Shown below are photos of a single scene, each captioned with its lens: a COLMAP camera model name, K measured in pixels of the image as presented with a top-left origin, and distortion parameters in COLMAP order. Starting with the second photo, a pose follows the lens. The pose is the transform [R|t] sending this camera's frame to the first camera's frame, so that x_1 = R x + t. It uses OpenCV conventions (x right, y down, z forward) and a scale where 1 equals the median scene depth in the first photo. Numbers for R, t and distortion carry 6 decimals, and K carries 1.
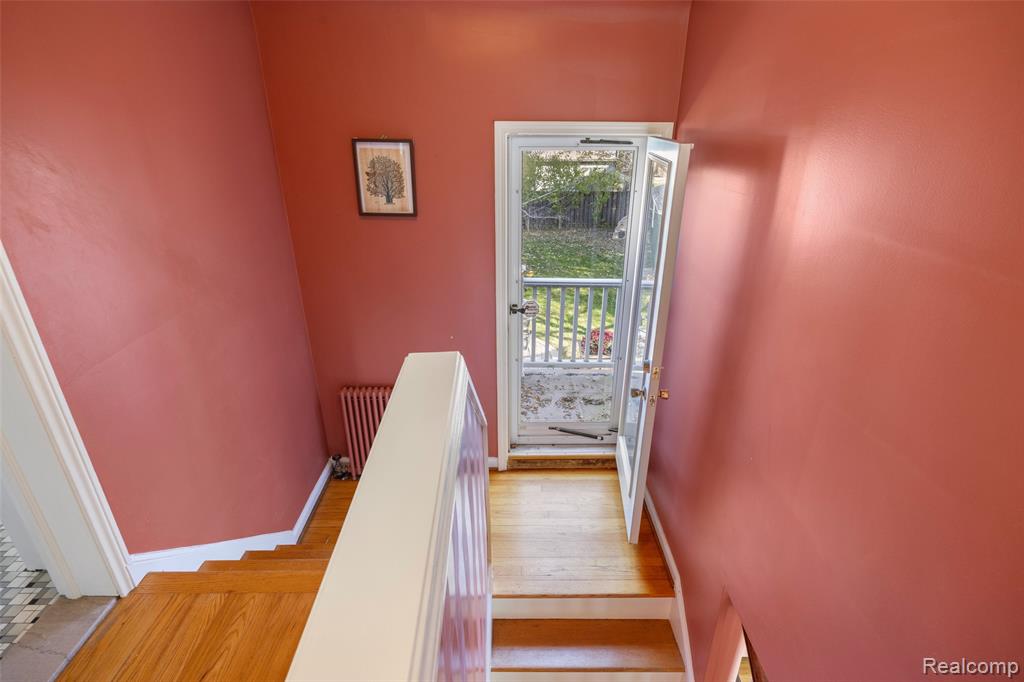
lens RADIAL K [[505.6, 0, 512.9], [0, 505.6, 343.2], [0, 0, 1]] dist [-0.009508, -0.000262]
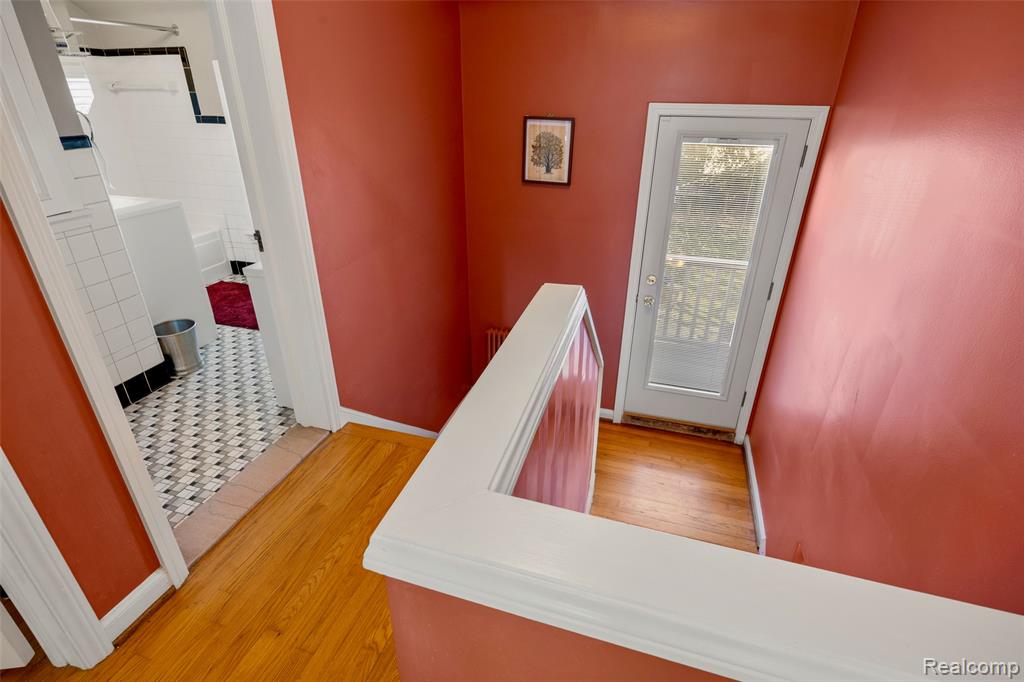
lens RADIAL K [[505.6, 0, 512.9], [0, 505.6, 343.2], [0, 0, 1]] dist [-0.009508, -0.000262]
pose [[0.952587, 0.138820, -0.270751, 0.049137], [-0.127919, 0.990111, 0.057590, 0.056628], [0.276068, -0.020226, 0.960925, -0.154852]]
